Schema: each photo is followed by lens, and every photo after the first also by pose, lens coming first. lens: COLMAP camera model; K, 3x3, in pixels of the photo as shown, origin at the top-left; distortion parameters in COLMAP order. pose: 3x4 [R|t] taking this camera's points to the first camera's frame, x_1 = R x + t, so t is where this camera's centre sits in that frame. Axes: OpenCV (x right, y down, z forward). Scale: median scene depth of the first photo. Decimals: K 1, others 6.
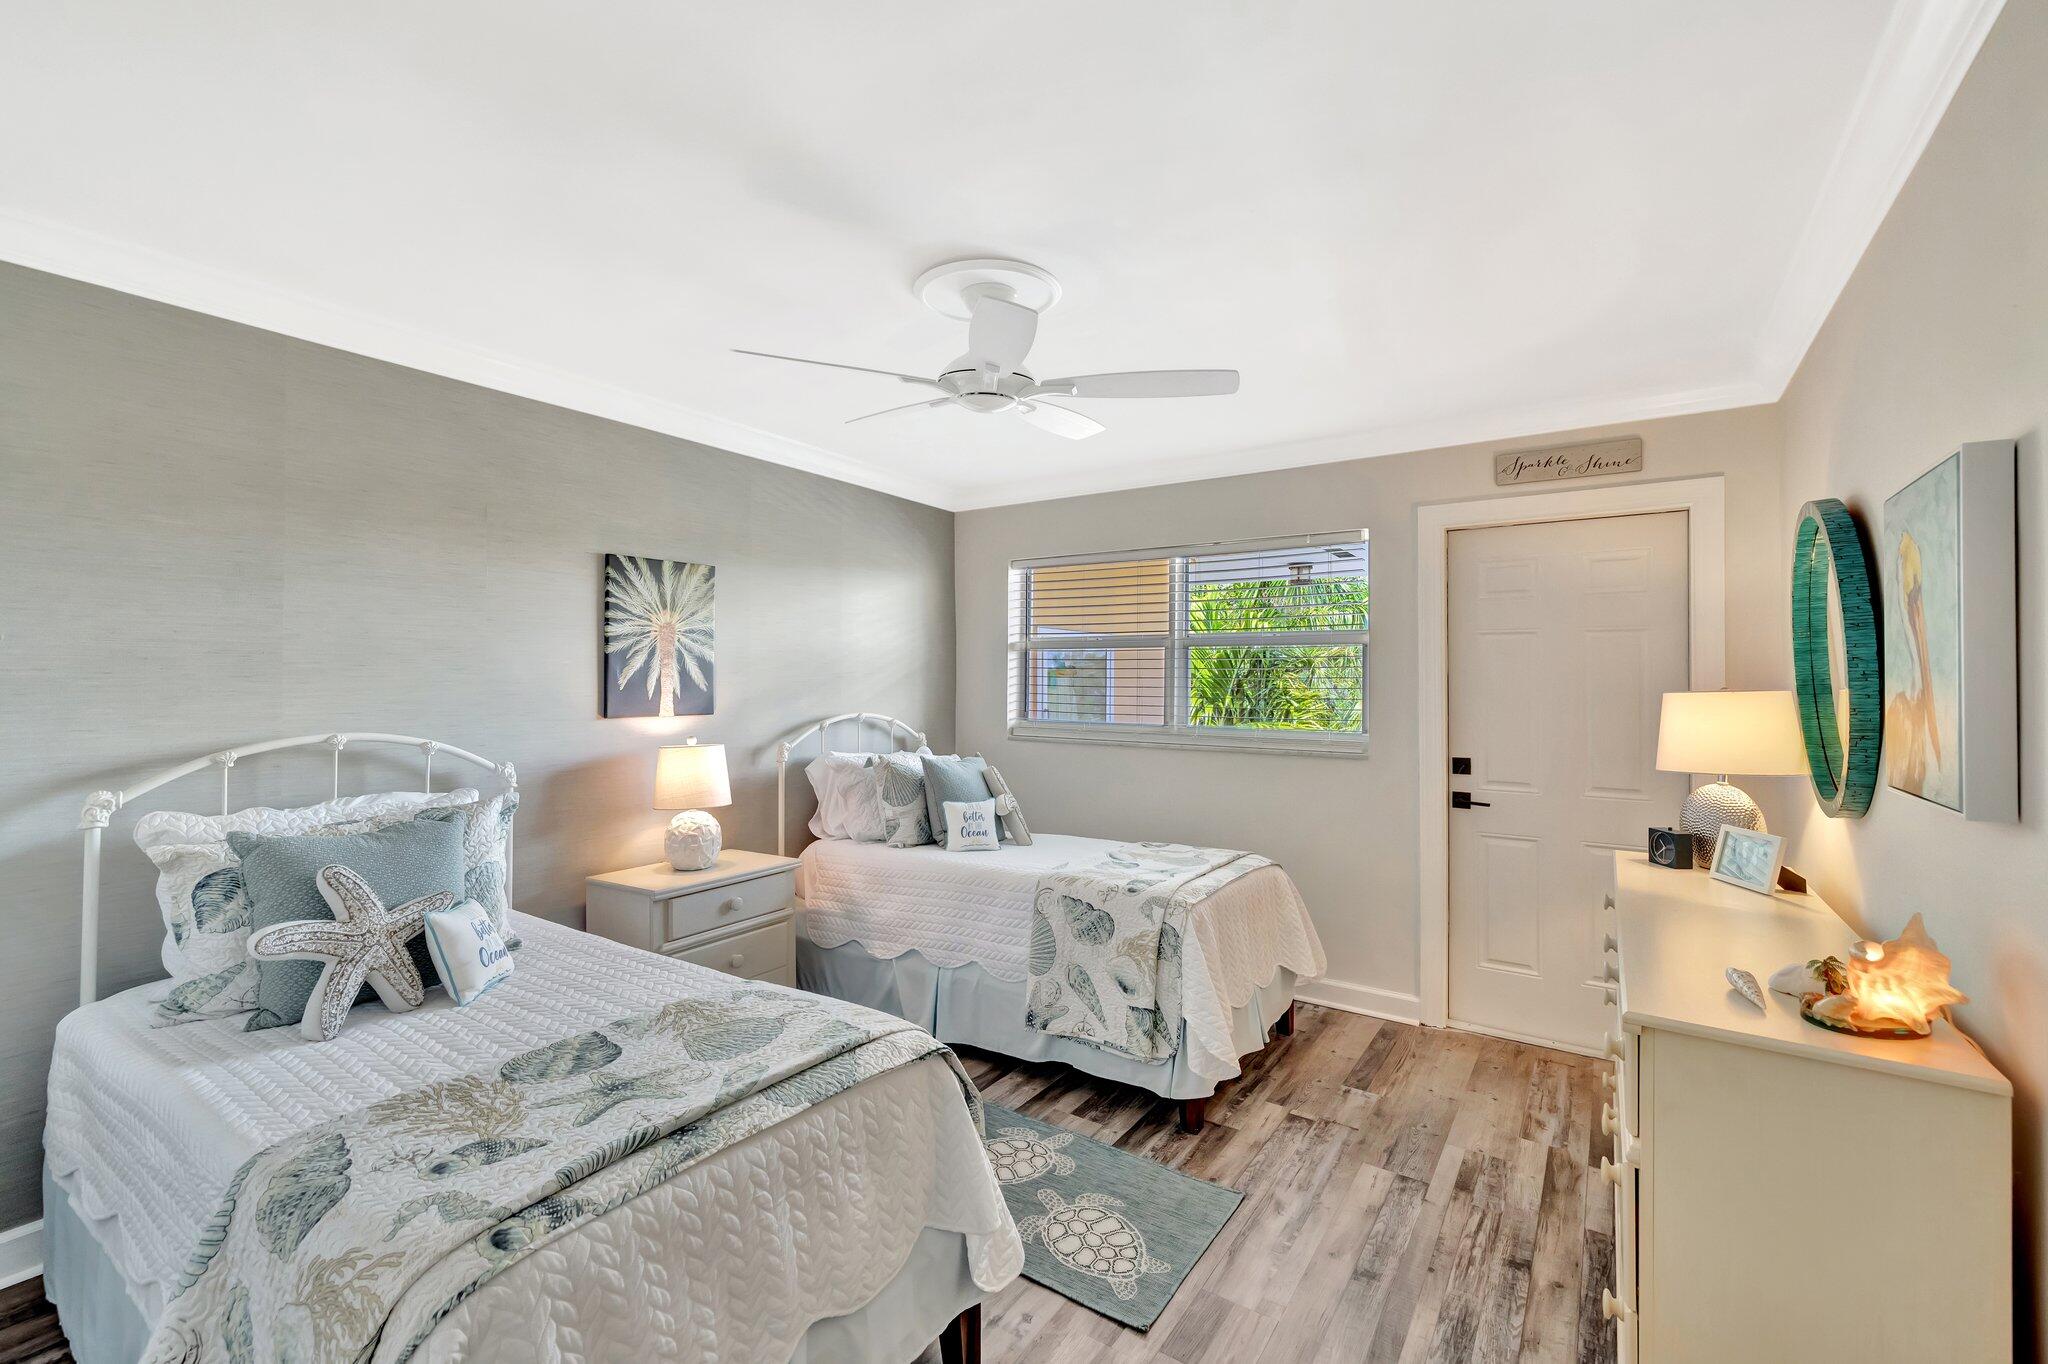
lens RADIAL K [[875.7, 0, 1018.7], [0, 875.7, 669.6], [0, 0, 1]] dist [-0.001219, 0.000201]
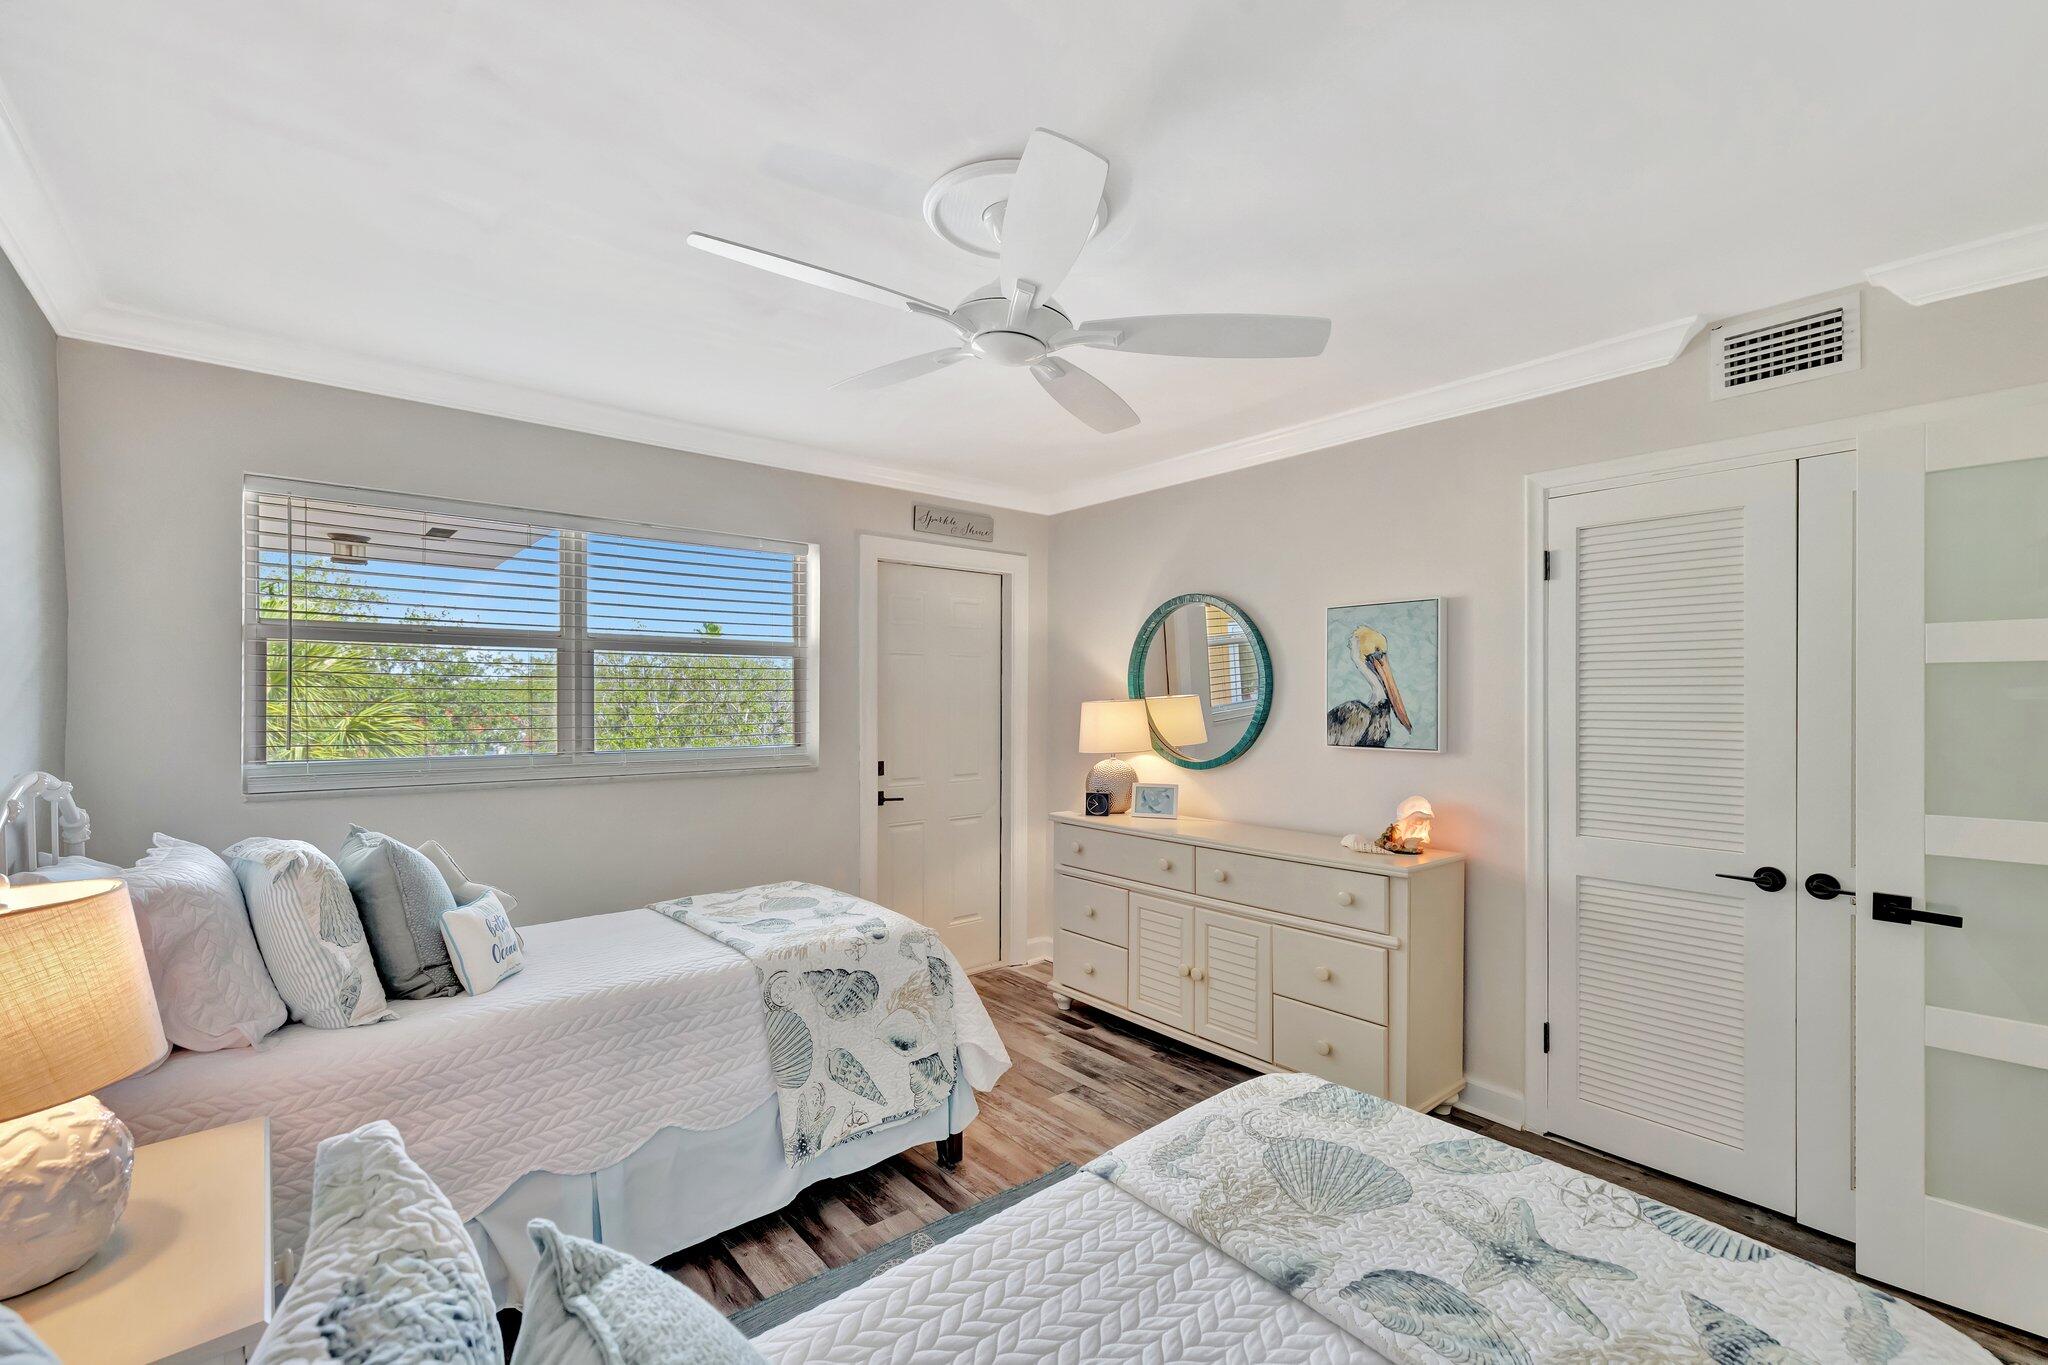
lens RADIAL K [[875.7, 0, 1020.0], [0, 875.7, 695.7], [0, 0, 1]] dist [-0.001219, 0.000201]
pose [[0.269943, -0.006714, 0.962853, -0.673673], [-0.011386, 0.999884, 0.010164, 0.001963], [-0.962809, -0.013707, 0.269835, 0.637481]]
